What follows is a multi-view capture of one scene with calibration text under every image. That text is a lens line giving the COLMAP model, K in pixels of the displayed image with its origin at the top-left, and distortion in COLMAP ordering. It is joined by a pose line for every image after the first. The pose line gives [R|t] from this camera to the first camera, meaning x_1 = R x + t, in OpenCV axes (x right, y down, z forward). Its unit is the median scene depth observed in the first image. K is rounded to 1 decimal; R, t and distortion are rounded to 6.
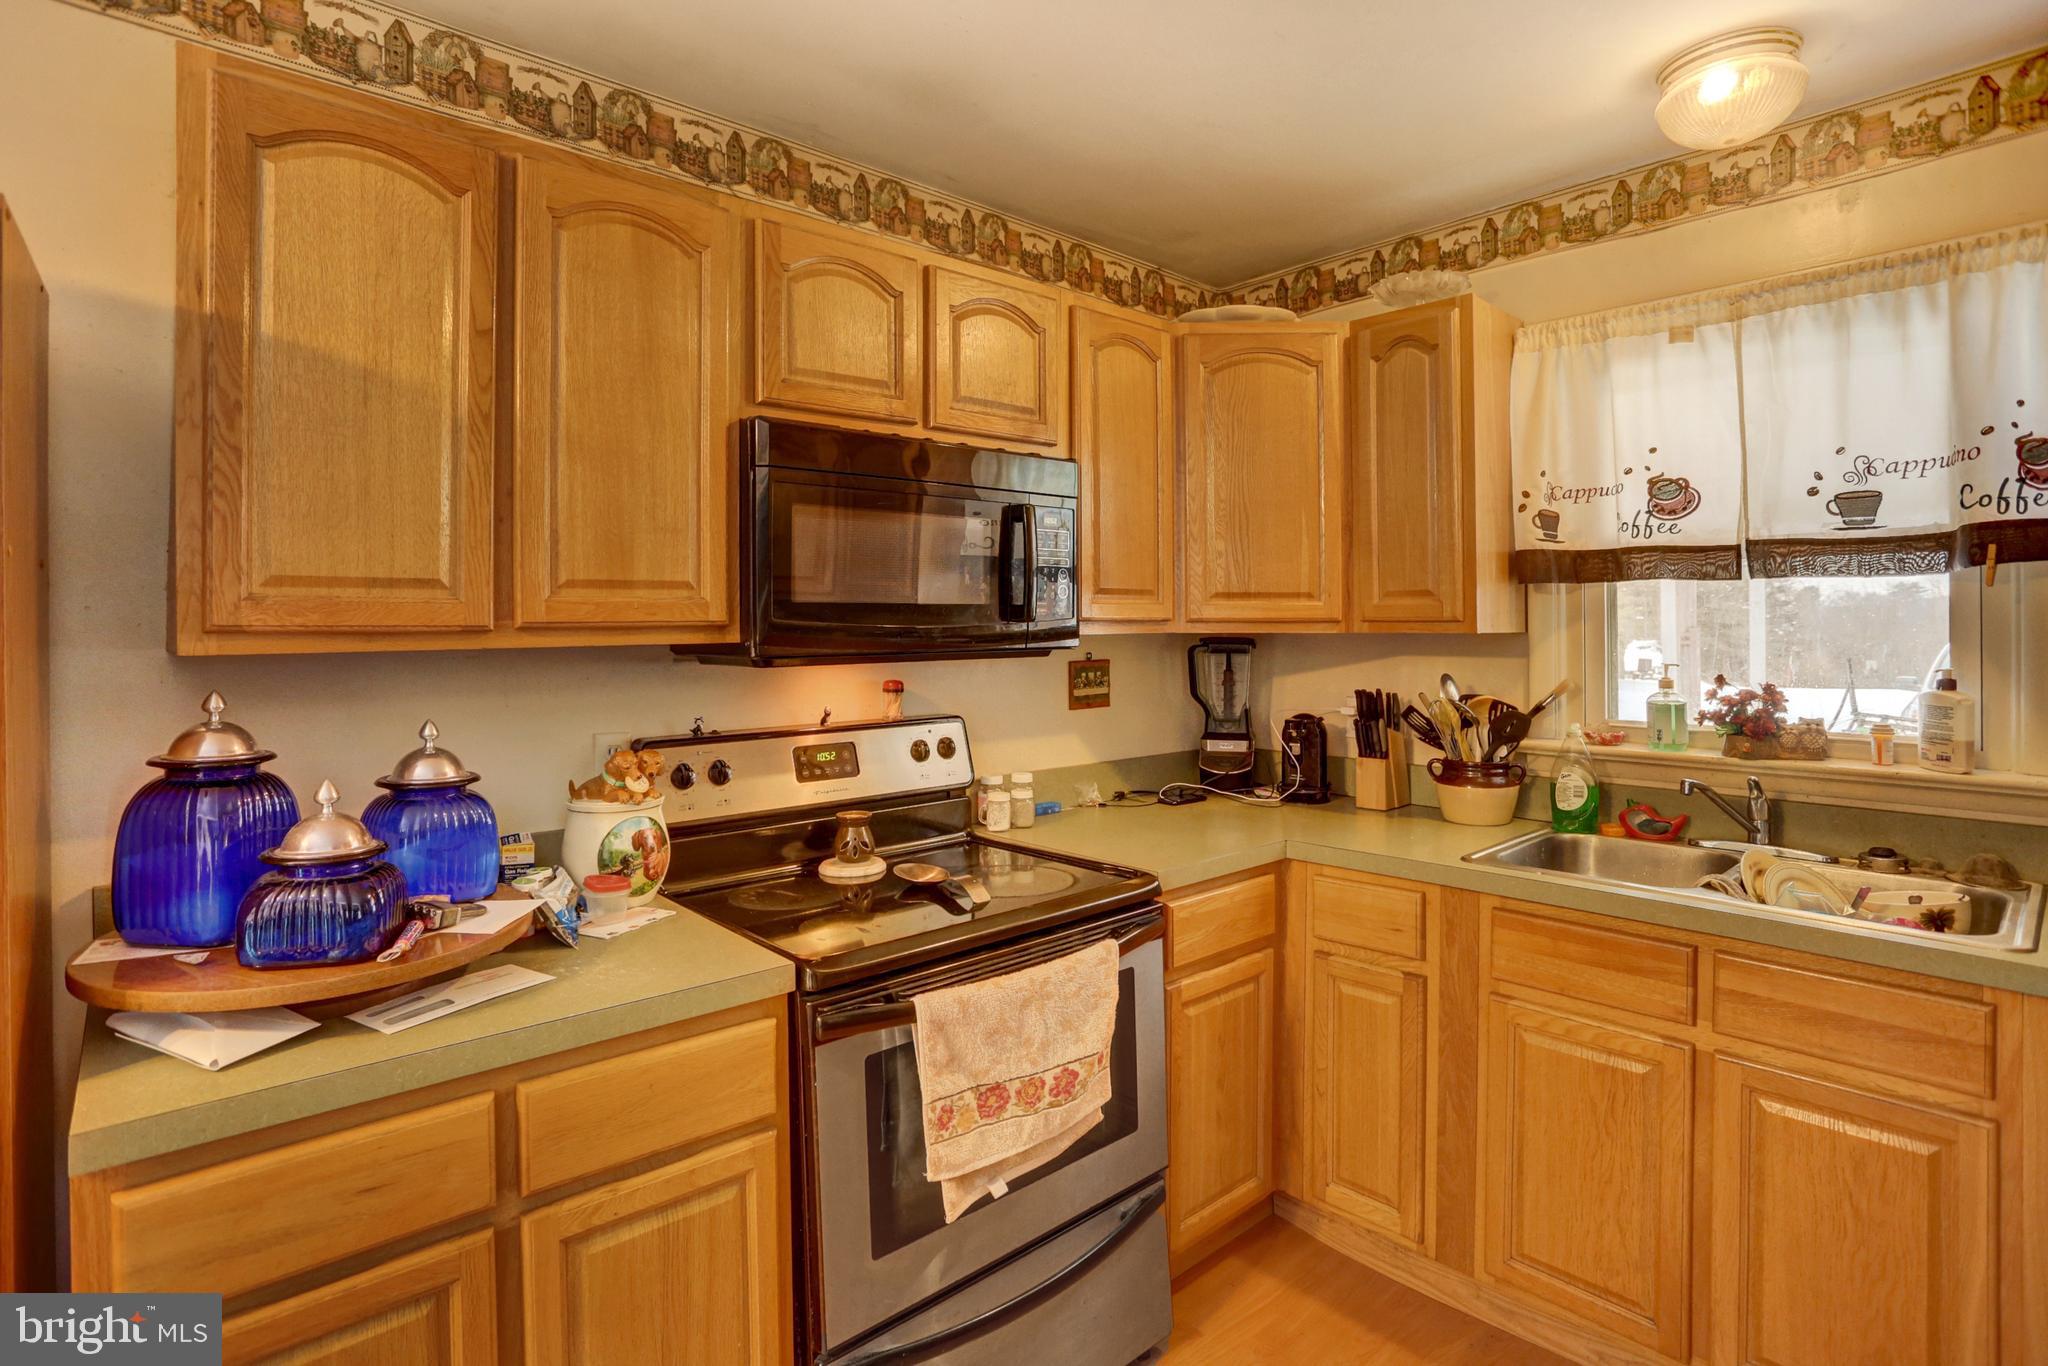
lens RADIAL K [[1028.1, 0, 975.1], [0, 1028.1, 627.4], [0, 0, 1]] dist [-0.048348, 0.019974]
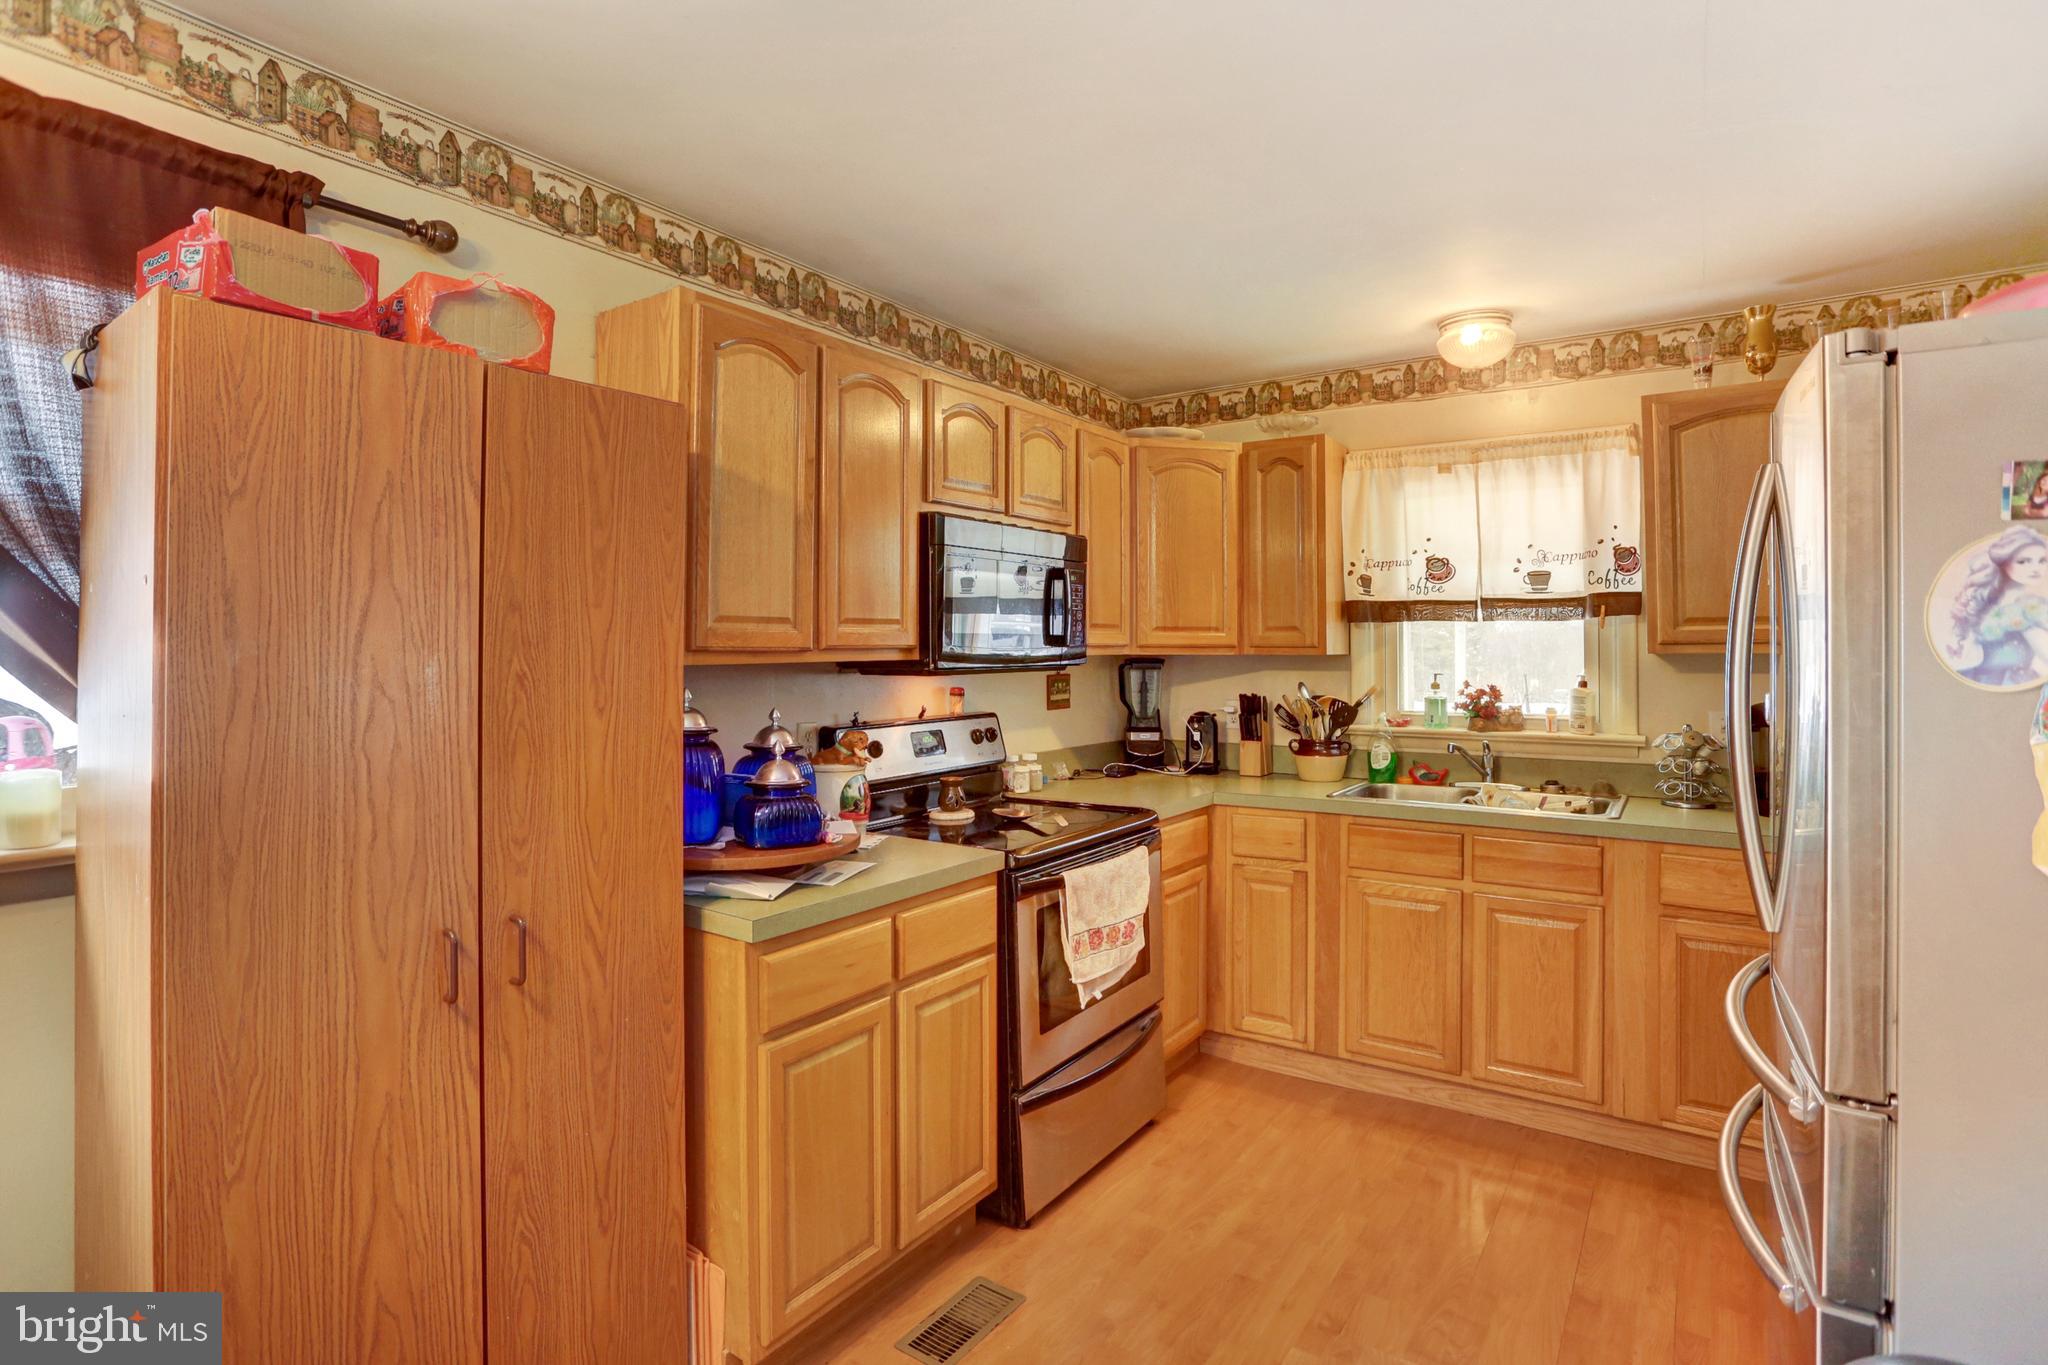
lens RADIAL K [[1000.4, 0, 1019.6], [0, 1000.4, 641.8], [0, 0, 1]] dist [-0.038755, 0.000641]
pose [[0.968479, 0.004887, 0.249049, -0.362381], [-0.002581, 0.999951, -0.009587, 0.002240], [-0.249083, 0.008642, 0.968444, -0.376834]]
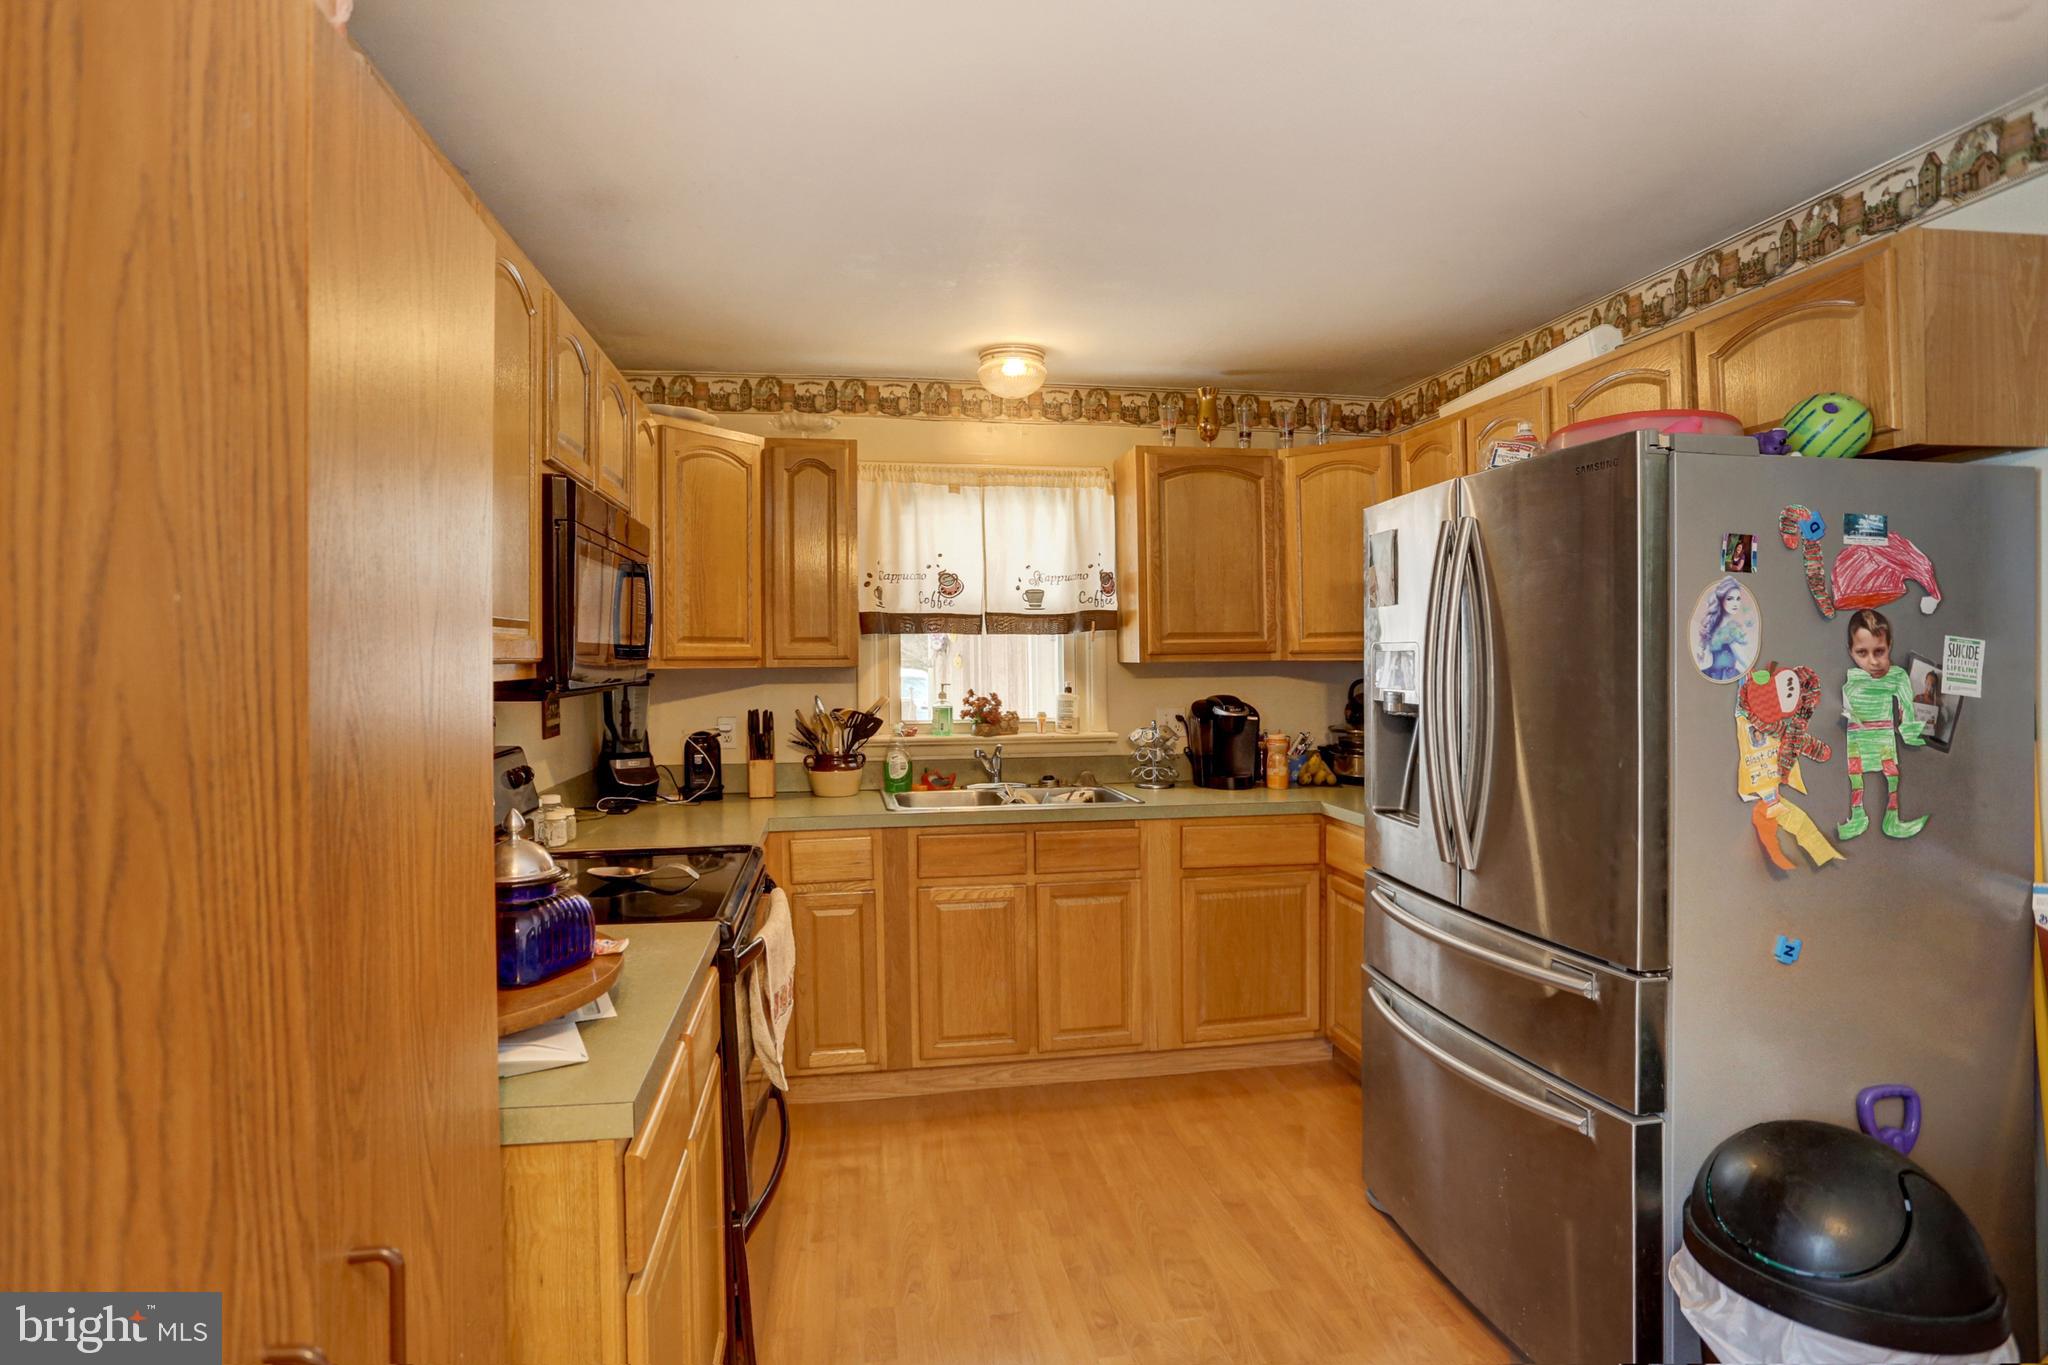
lens RADIAL K [[996.7, 0, 1020.4], [0, 996.7, 674.5], [0, 0, 1]] dist [-0.079724, 0.035403]
pose [[0.544156, -0.013195, 0.838881, -0.666422], [0.006337, 0.999912, 0.011618, 0.002352], [-0.838960, -0.001006, 0.544192, -0.001325]]
